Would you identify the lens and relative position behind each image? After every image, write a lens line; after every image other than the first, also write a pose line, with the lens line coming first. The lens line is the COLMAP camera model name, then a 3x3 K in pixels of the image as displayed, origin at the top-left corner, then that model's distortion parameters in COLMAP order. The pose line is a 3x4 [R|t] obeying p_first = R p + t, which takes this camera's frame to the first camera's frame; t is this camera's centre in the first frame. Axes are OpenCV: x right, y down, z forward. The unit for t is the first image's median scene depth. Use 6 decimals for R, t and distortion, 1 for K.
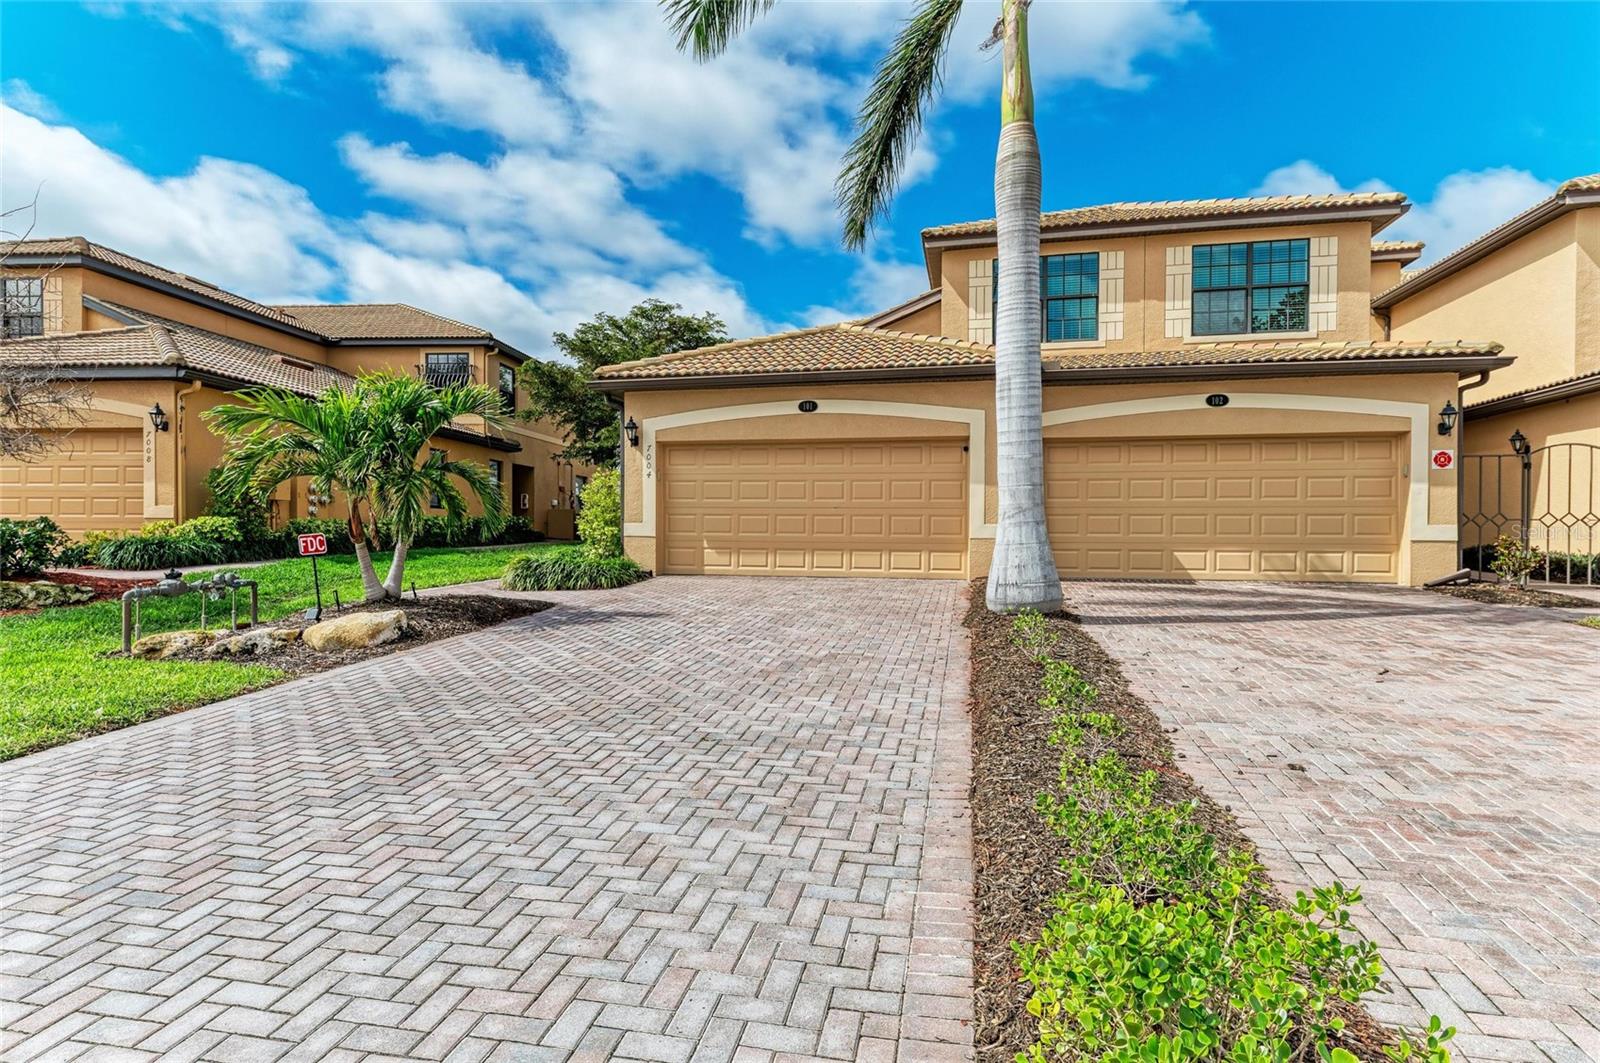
lens RADIAL K [[817.4, 0, 793.1], [0, 817.4, 528.1], [0, 0, 1]] dist [0.018552, -0.004898]
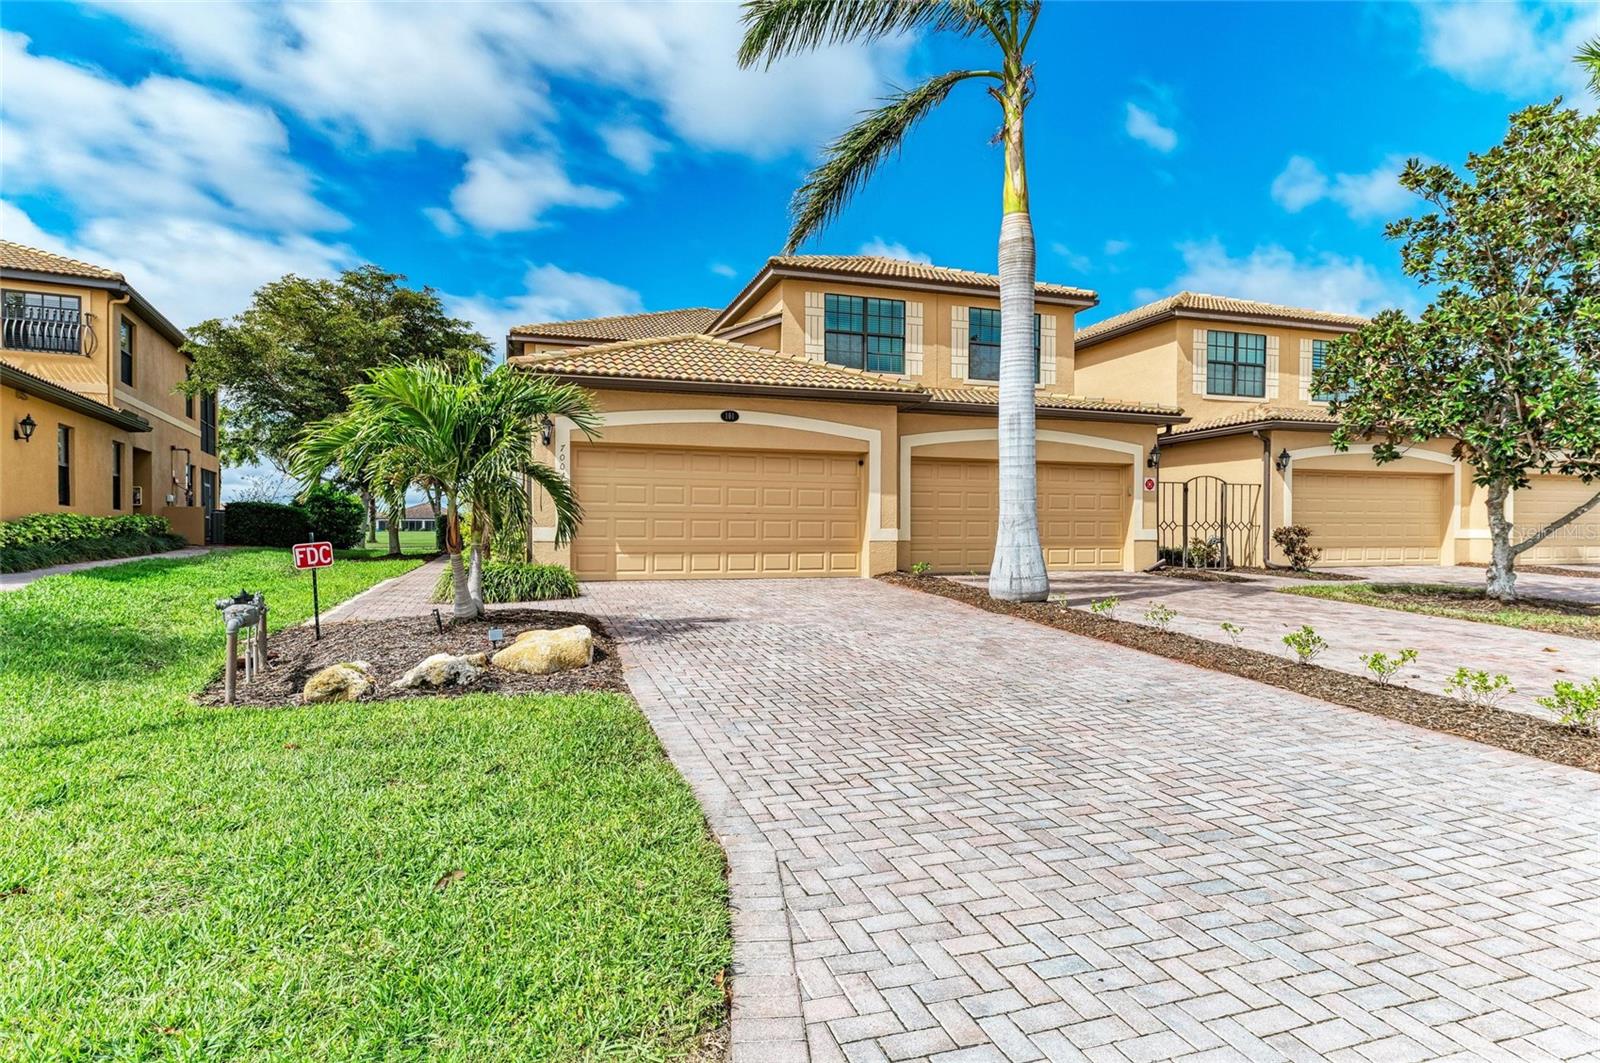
lens RADIAL K [[817.4, 0, 800.7], [0, 817.4, 526.6], [0, 0, 1]] dist [0.018552, -0.004898]
pose [[0.868700, 0.001040, 0.495337, -0.424046], [0.000223, 0.999997, -0.002491, -0.004716], [-0.495338, 0.002274, 0.868697, 0.046807]]
